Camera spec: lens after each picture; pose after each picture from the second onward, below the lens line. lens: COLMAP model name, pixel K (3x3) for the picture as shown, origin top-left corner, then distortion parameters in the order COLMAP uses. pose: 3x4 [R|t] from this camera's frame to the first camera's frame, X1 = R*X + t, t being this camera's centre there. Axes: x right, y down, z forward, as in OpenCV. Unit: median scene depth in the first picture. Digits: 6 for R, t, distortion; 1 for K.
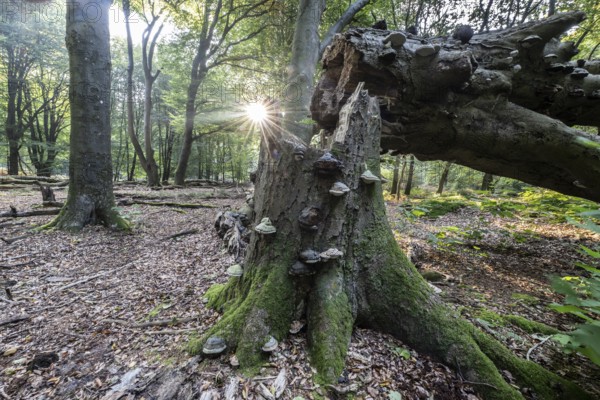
lens RADIAL K [[244.2, 0, 300.0], [0, 244.2, 201.9], [0, 0, 1]] dist [-0.001976, -0.000346]
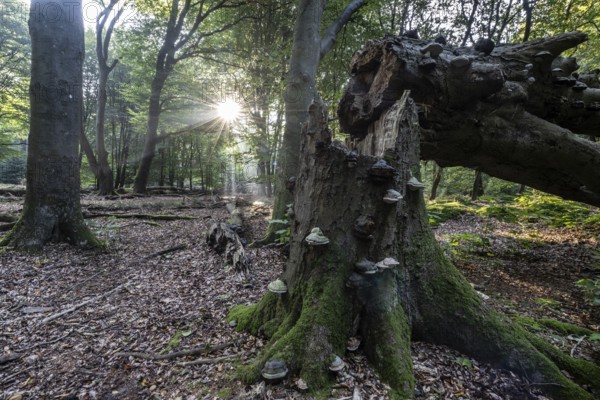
lens RADIAL K [[276.8, 0, 298.9], [0, 276.8, 196.7], [0, 0, 1]] dist [-0.004666, -0.000341]
pose [[0.993348, -0.009772, 0.114738, -0.264106], [0.015678, 0.998591, -0.050690, -0.001110], [-0.114081, 0.052152, 0.992102, -0.045271]]
